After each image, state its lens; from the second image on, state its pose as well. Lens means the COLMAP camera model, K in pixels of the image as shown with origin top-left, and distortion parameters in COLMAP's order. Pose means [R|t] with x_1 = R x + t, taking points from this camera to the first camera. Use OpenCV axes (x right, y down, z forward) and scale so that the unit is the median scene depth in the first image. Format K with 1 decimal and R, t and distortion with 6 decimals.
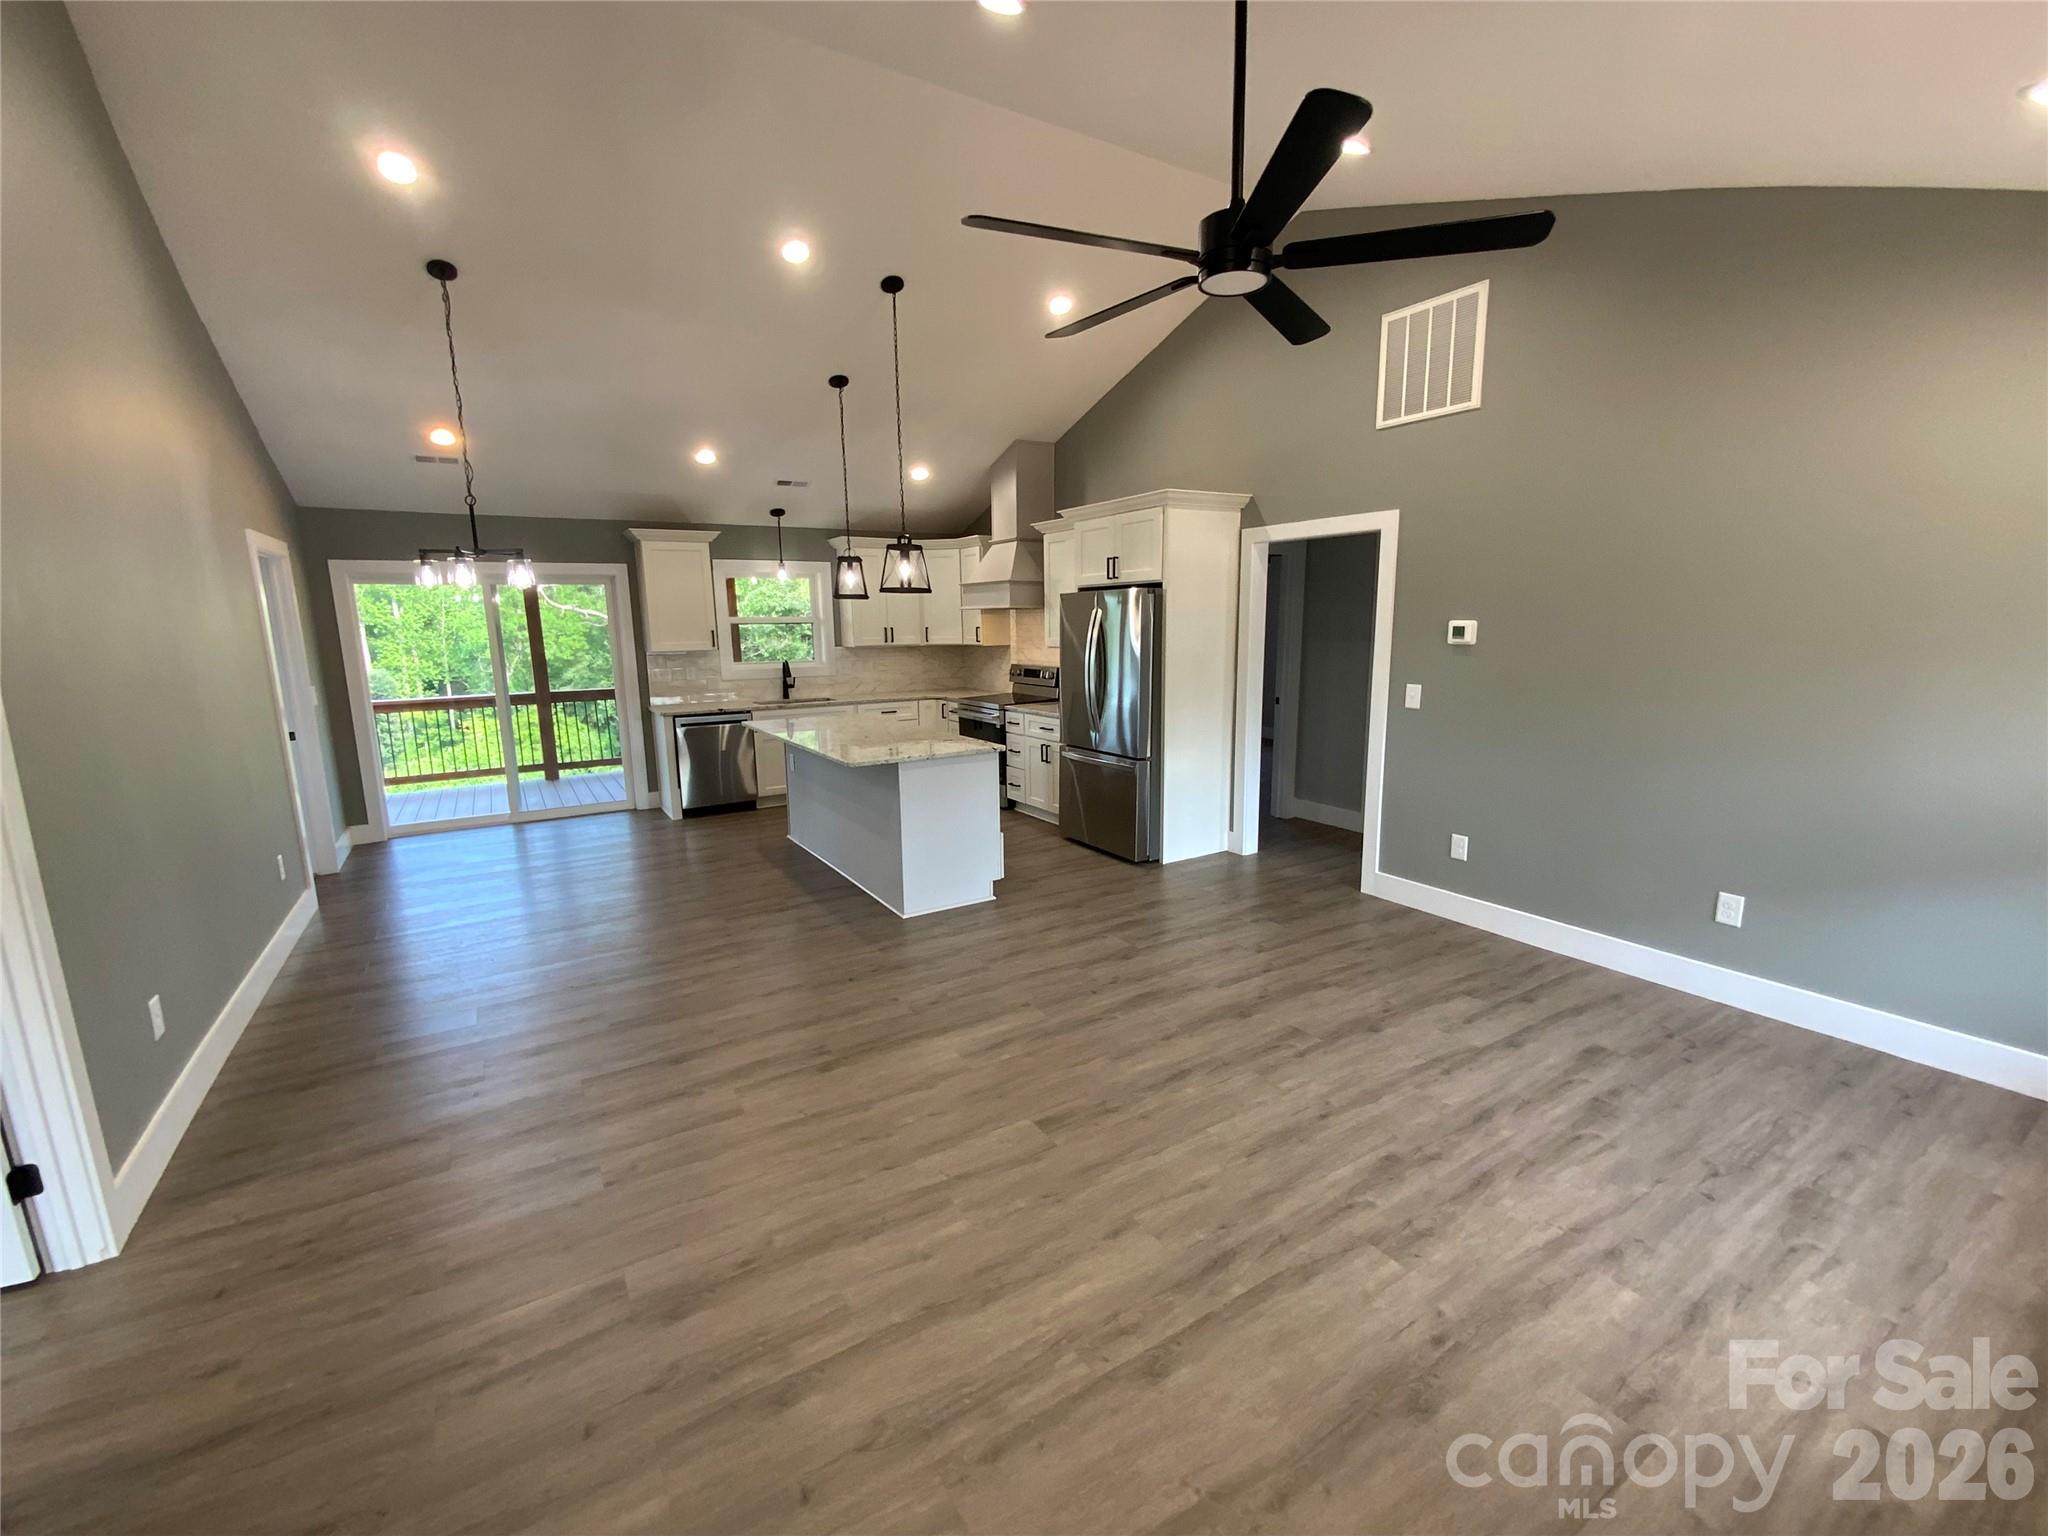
lens RADIAL K [[835.2, 0, 1013.7], [0, 835.2, 758.0], [0, 0, 1]] dist [0.020063, -0.015724]
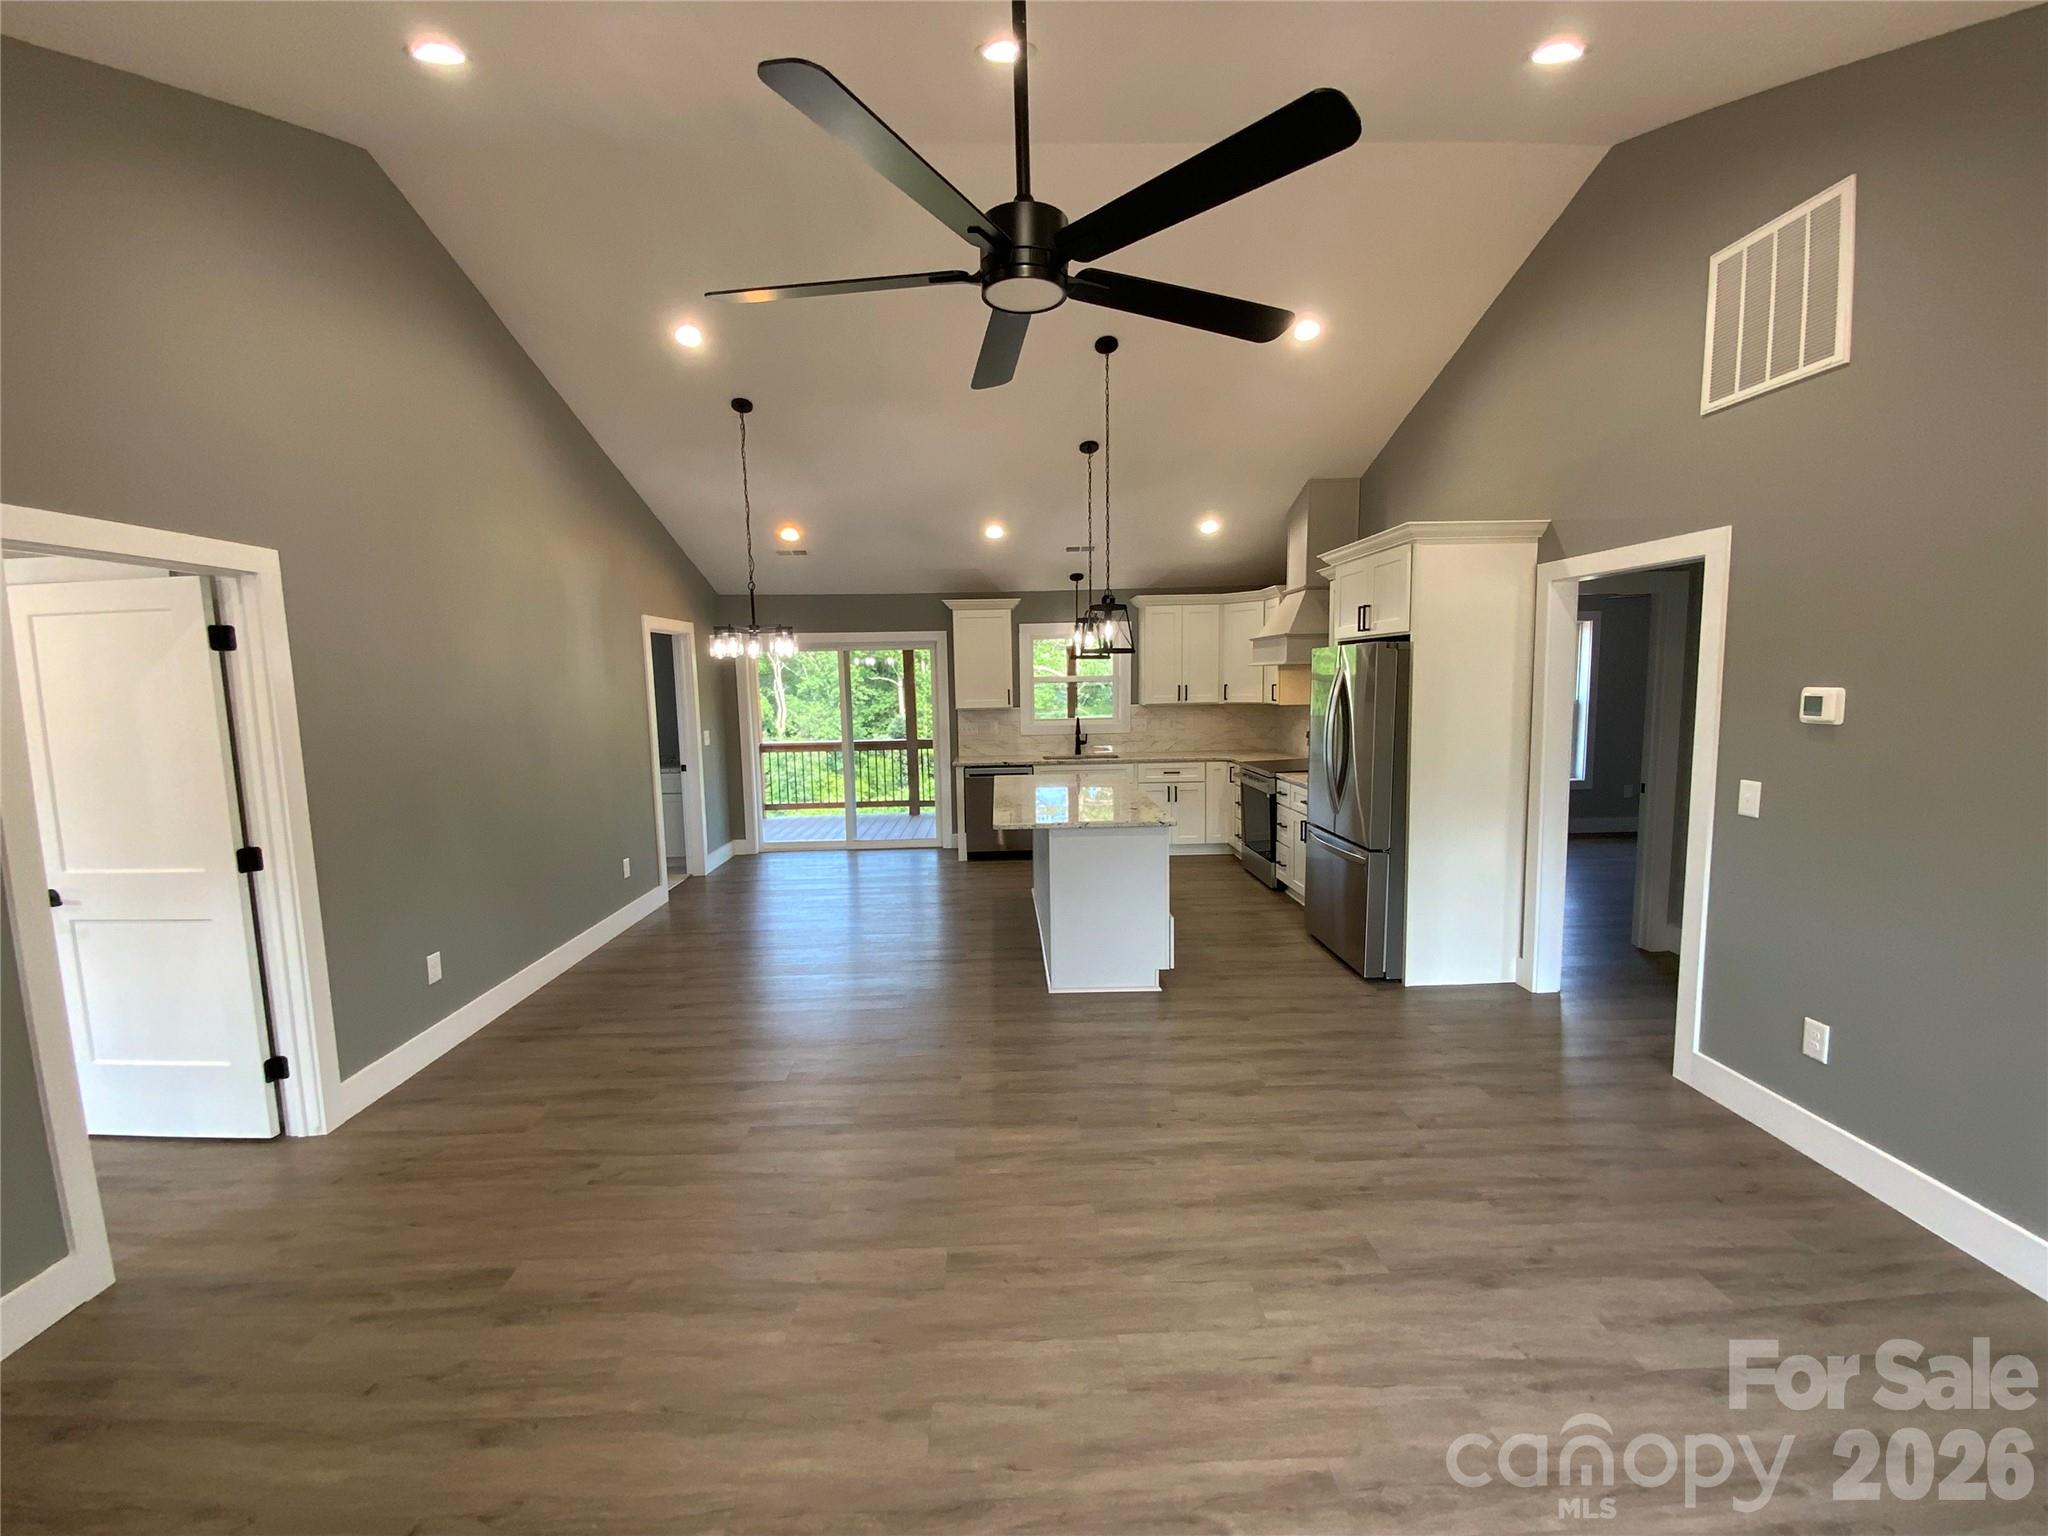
lens RADIAL K [[835.2, 0, 1028.0], [0, 835.2, 763.3], [0, 0, 1]] dist [0.020063, -0.015724]
pose [[0.871917, 0.049410, -0.487155, 0.248418], [-0.076056, 0.996487, -0.035057, -0.028623], [0.483711, 0.067618, 0.872612, 0.112544]]
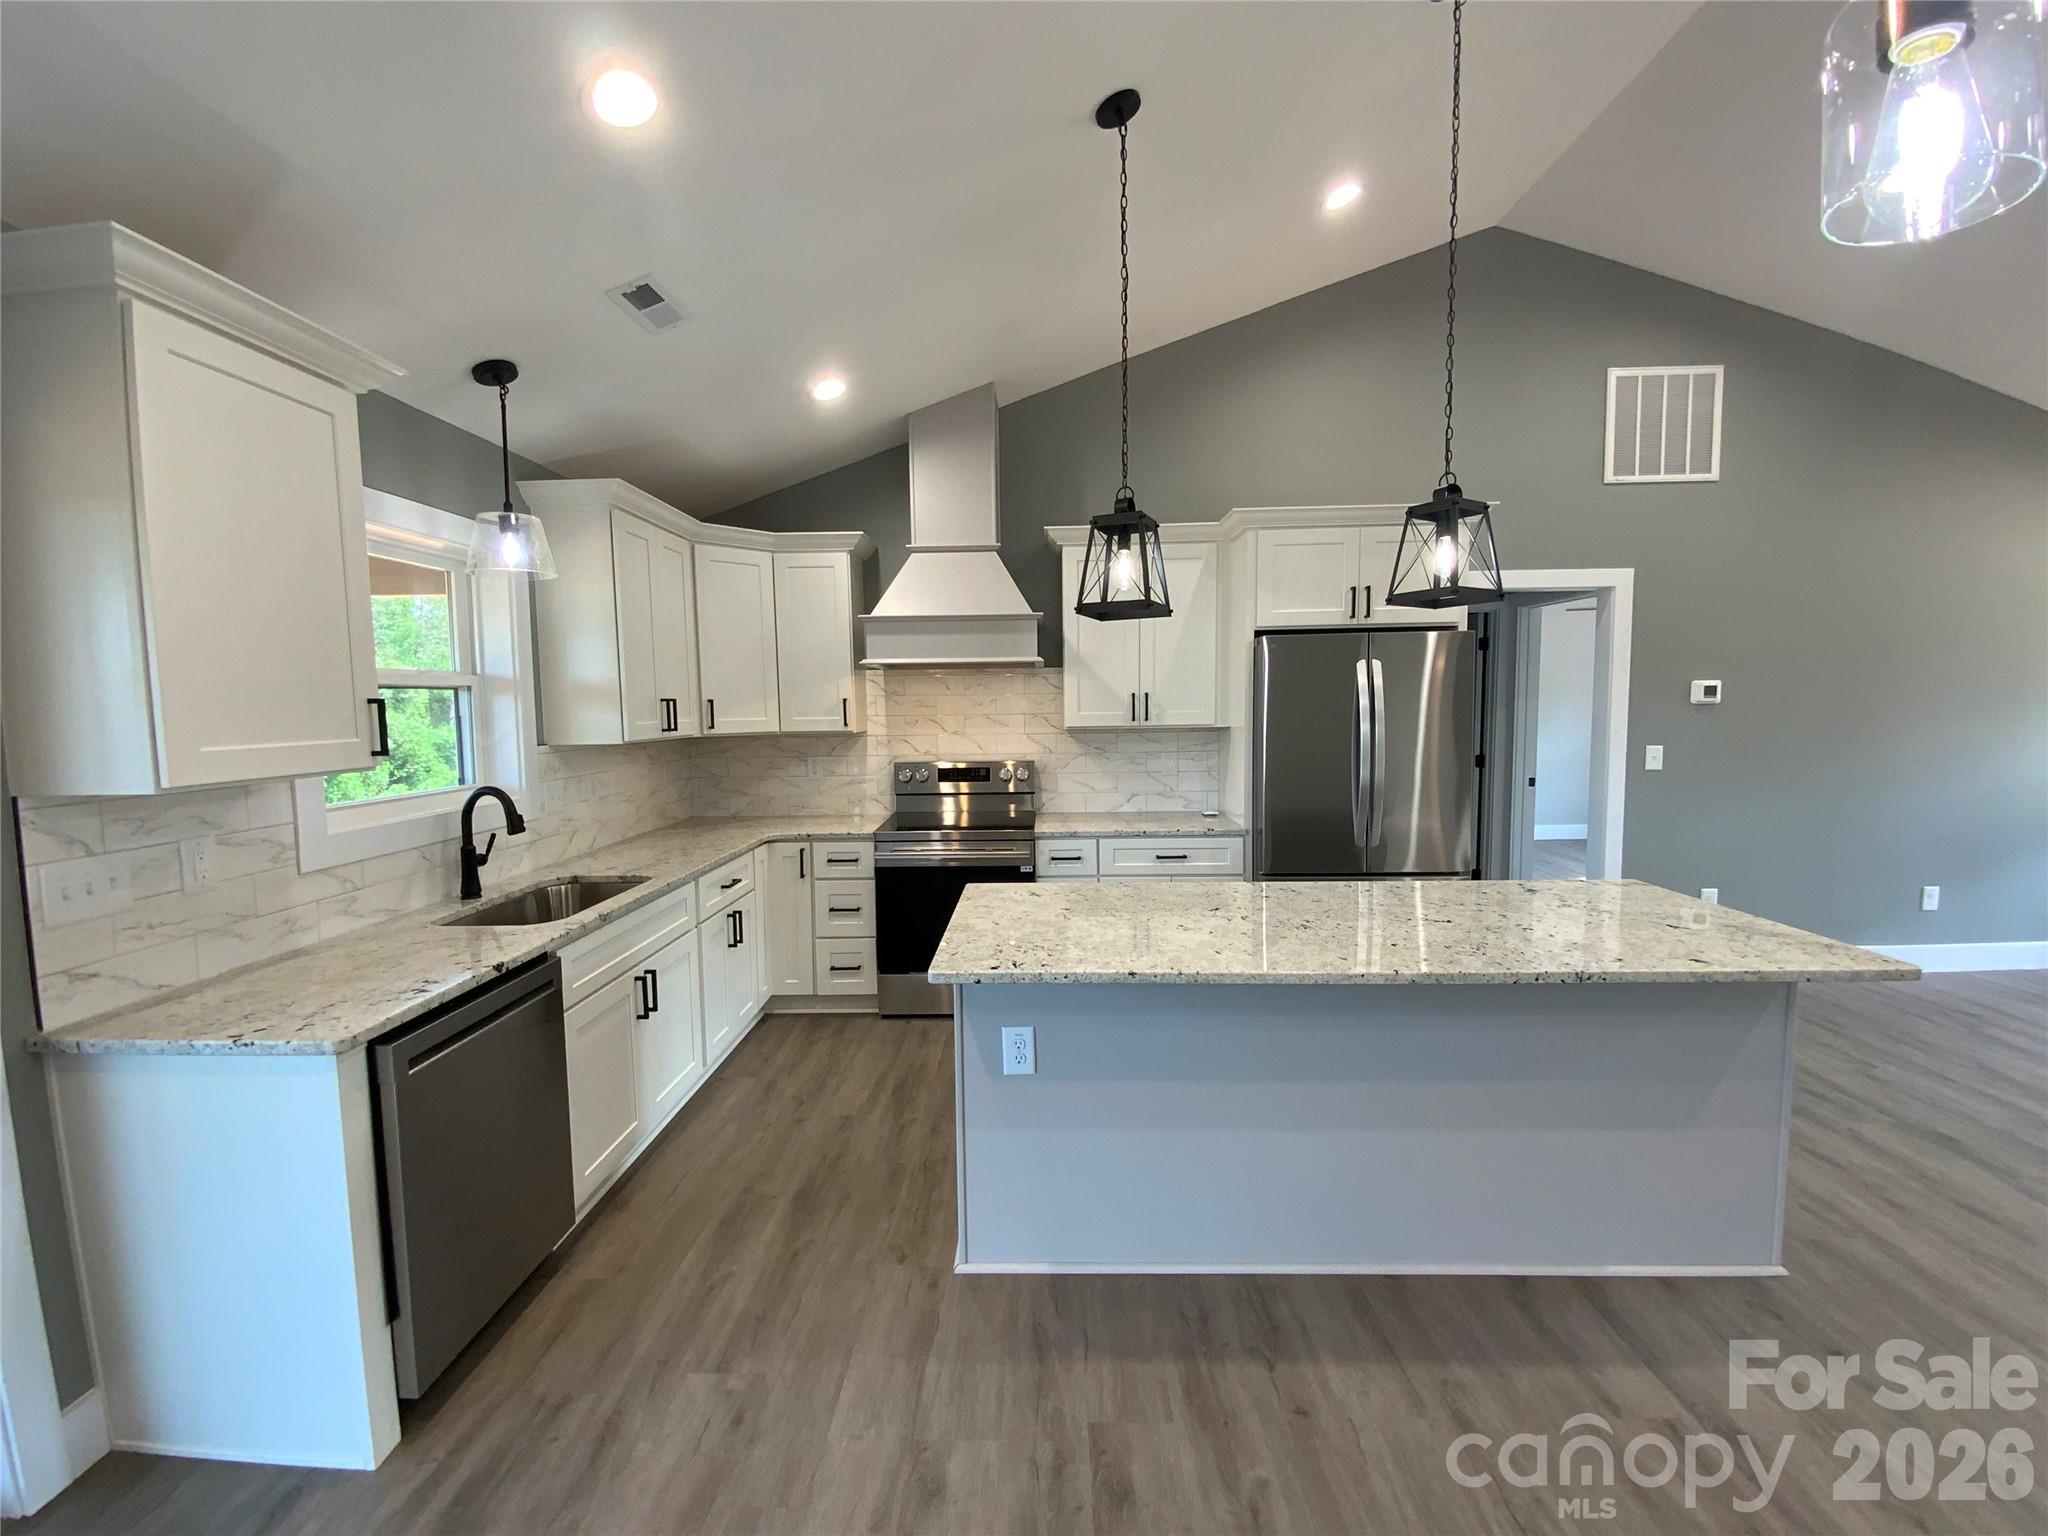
lens RADIAL K [[835.2, 0, 1016.4], [0, 835.2, 769.4], [0, 0, 1]] dist [0.020063, -0.015724]
pose [[0.555983, -0.061437, 0.828920, -0.627602], [0.144967, 0.989147, -0.023921, -0.119678], [-0.818454, 0.133466, 0.558855, 0.882494]]
